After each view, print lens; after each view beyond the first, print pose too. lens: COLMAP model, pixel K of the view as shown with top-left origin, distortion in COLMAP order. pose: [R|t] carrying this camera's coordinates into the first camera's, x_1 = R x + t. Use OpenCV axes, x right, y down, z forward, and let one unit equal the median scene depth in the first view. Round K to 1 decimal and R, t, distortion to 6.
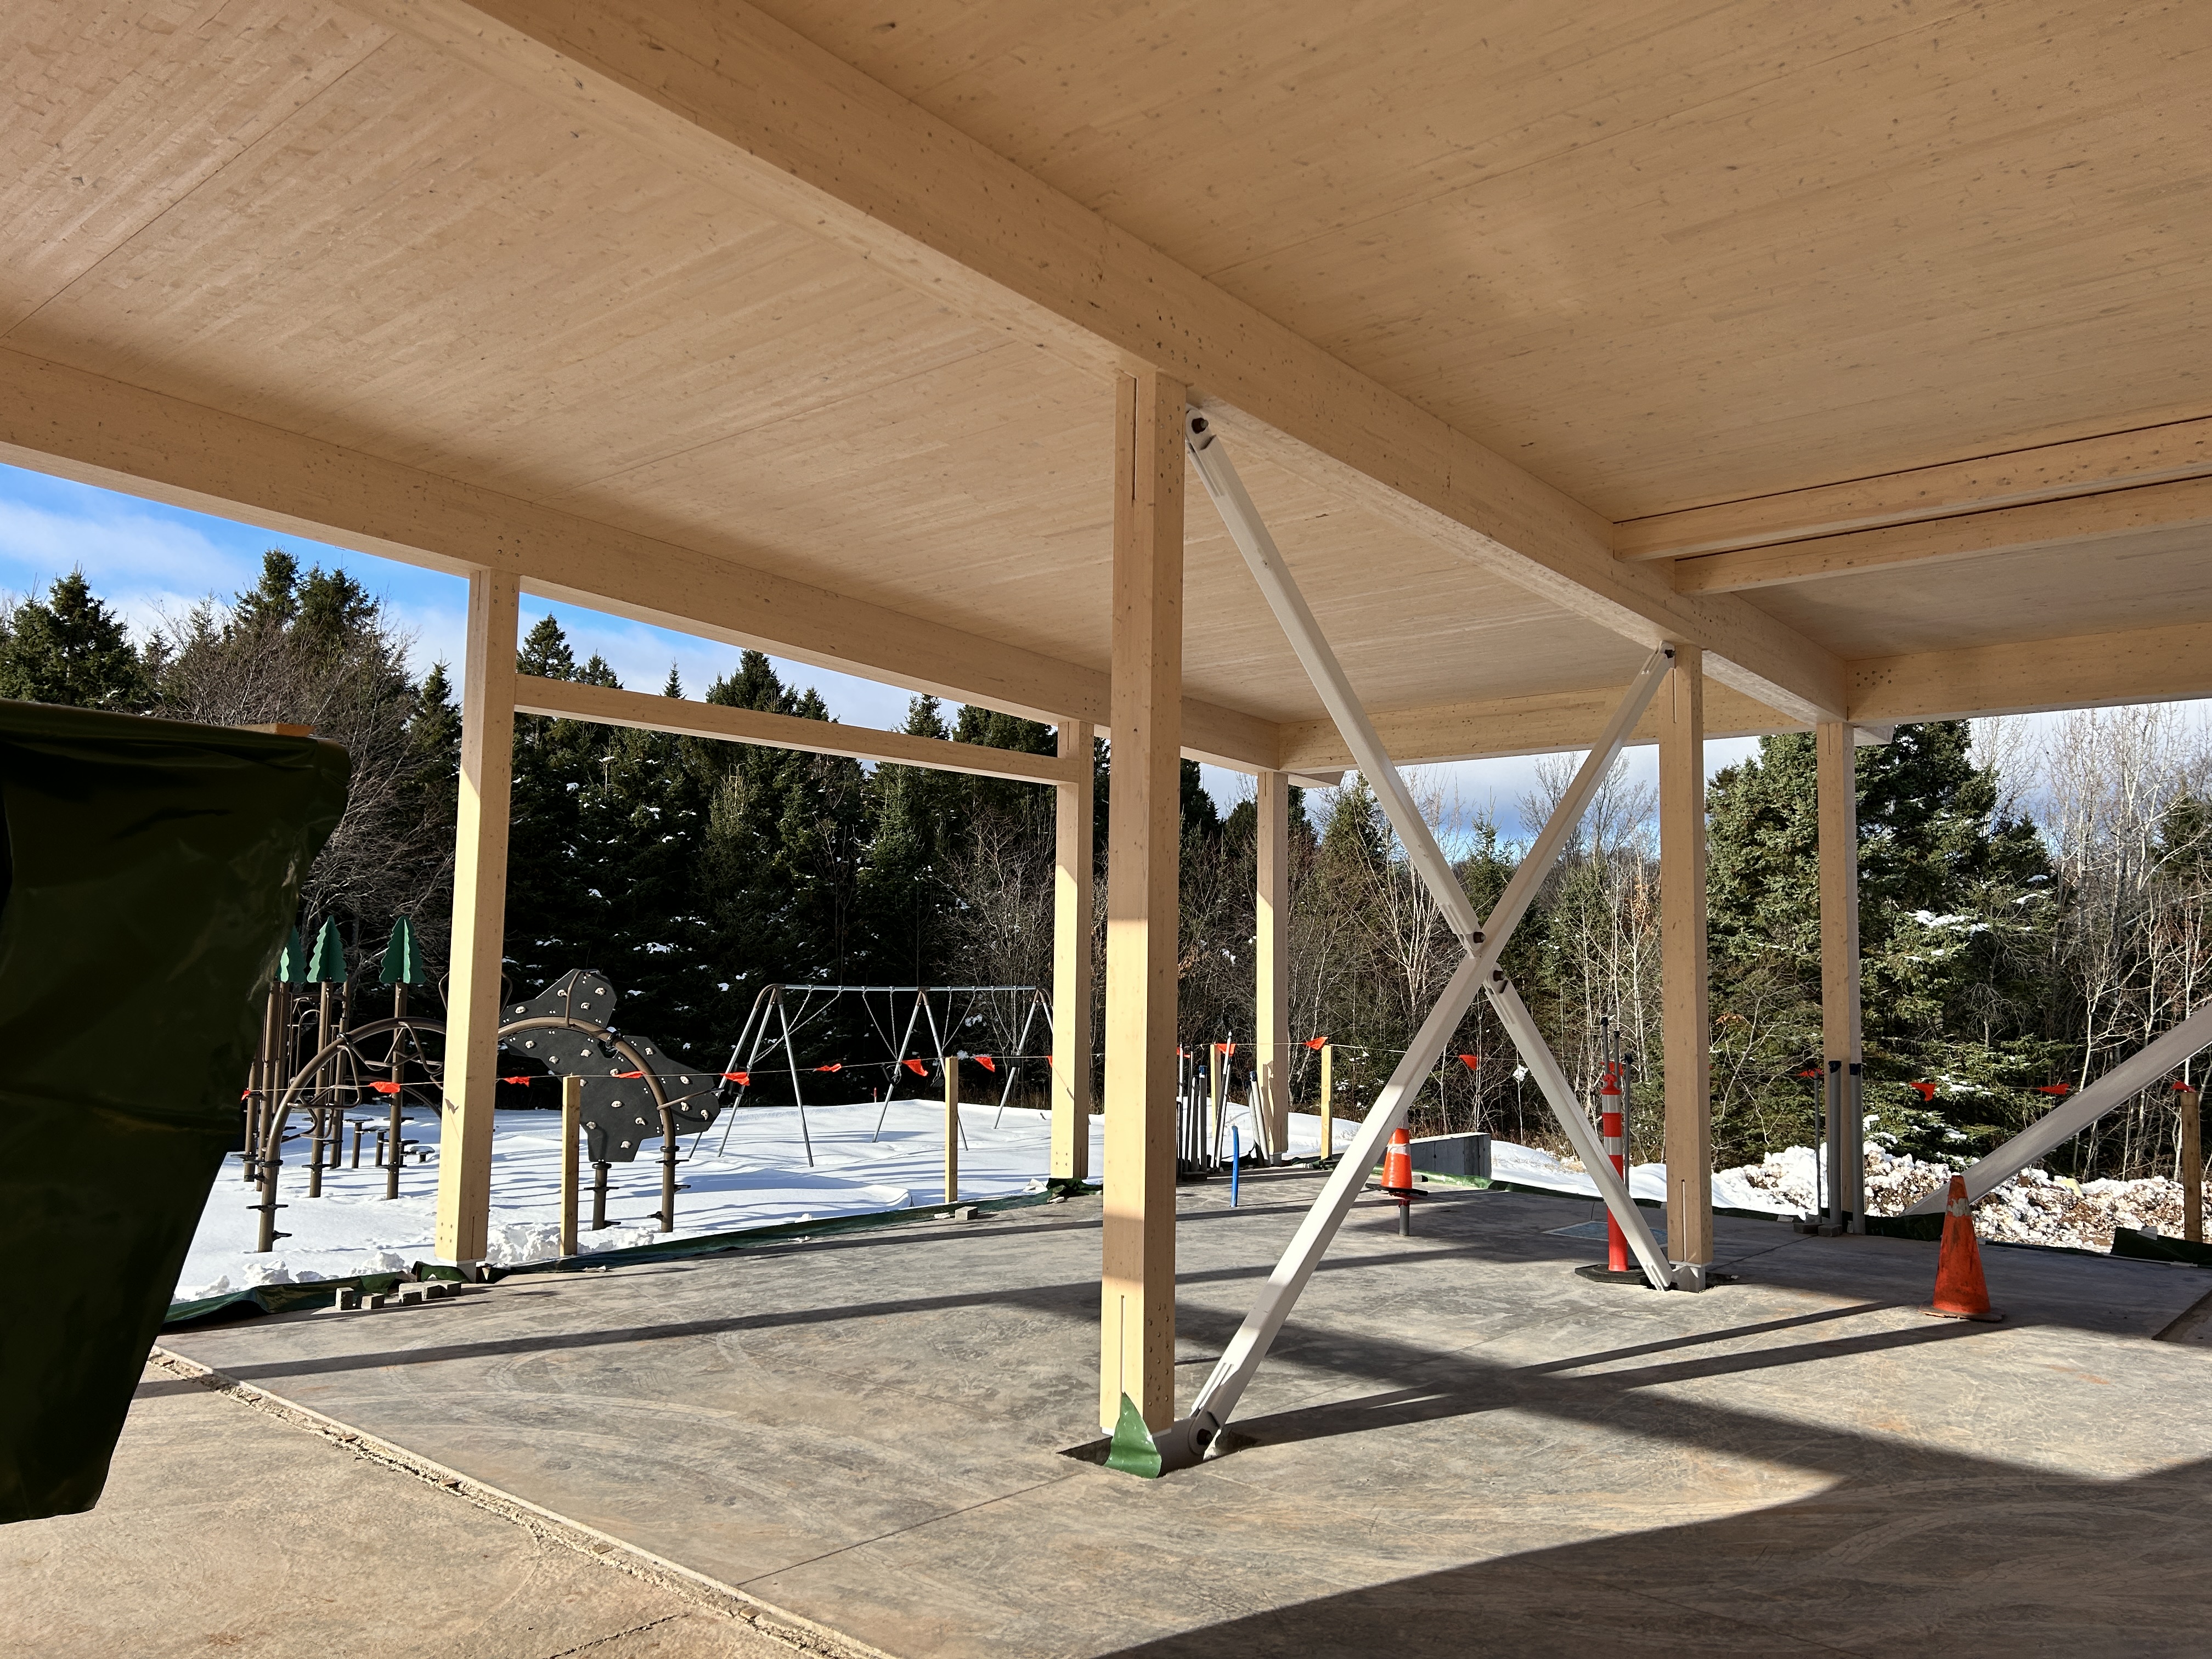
lens RADIAL K [[1652.2, 0, 1106.0], [0, 1652.2, 829.5], [0, 0, 1]] dist [0.061565, -0.001221]
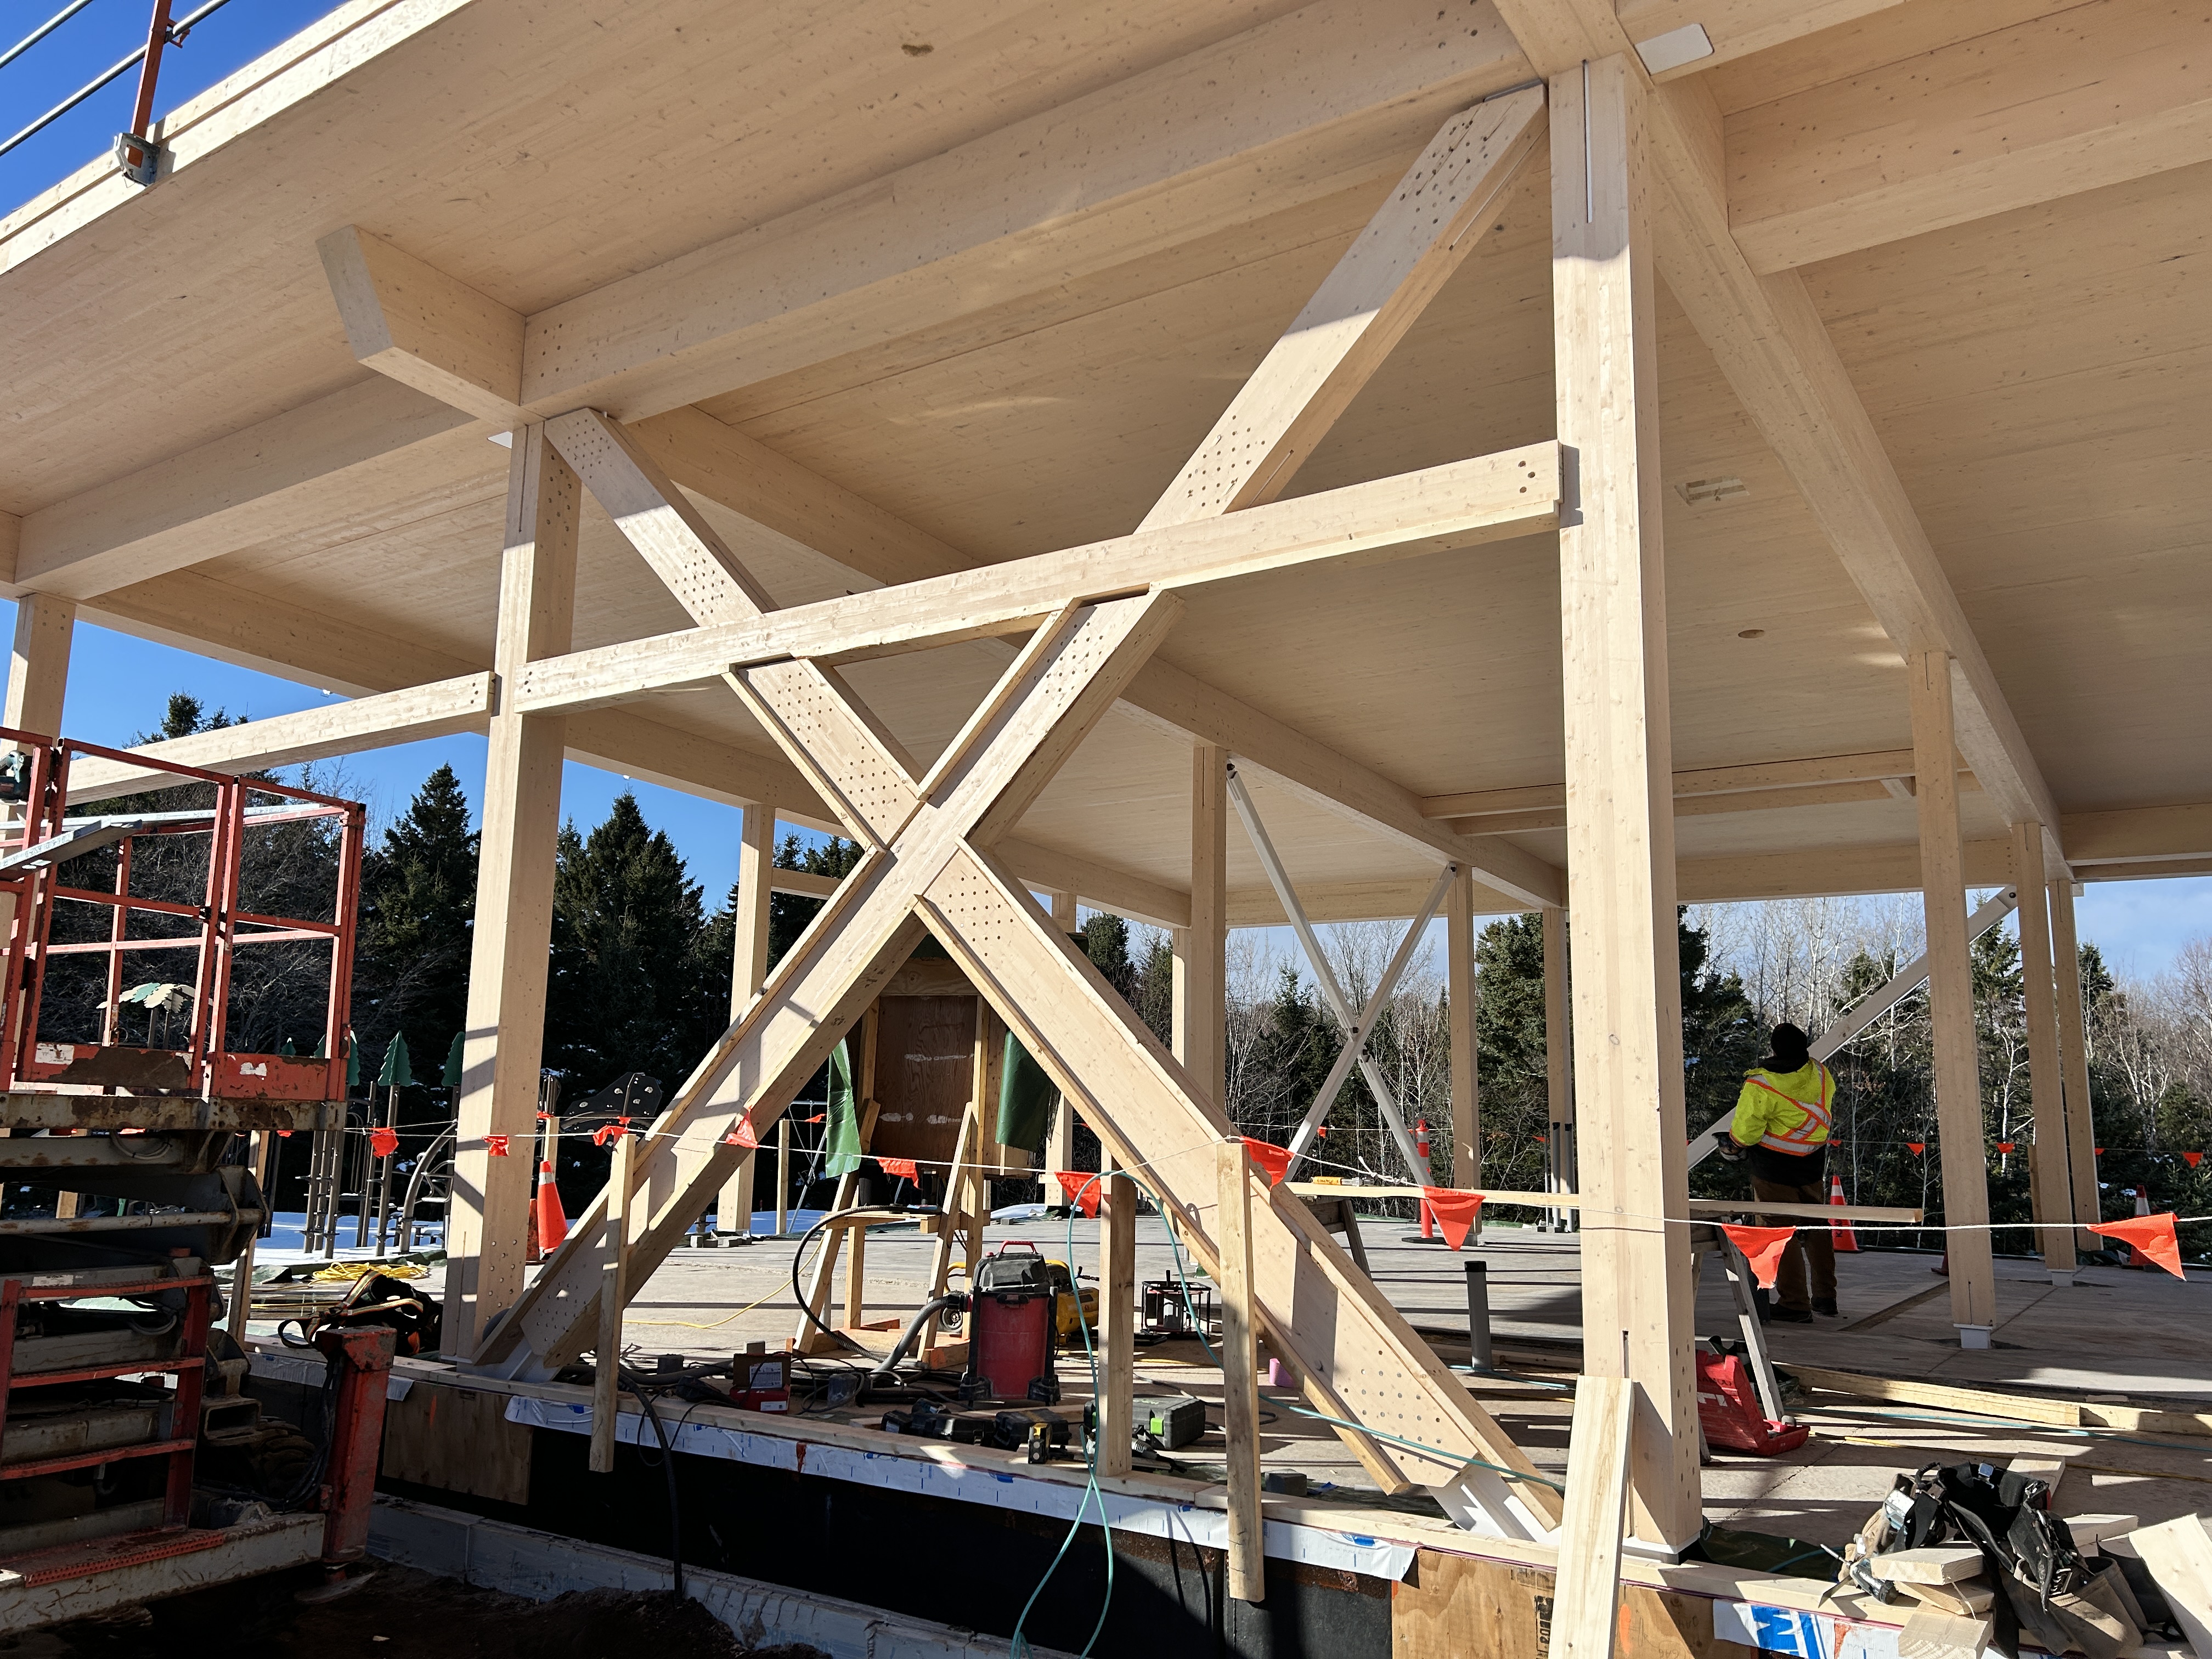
lens RADIAL K [[1652.2, 0, 1106.0], [0, 1652.2, 829.5], [0, 0, 1]] dist [0.061565, -0.001221]
pose [[0.991986, 0.024166, 0.124012, -0.155656], [-0.013551, 0.996226, -0.085734, 0.002648], [-0.125616, 0.083367, 0.988570, -0.438870]]
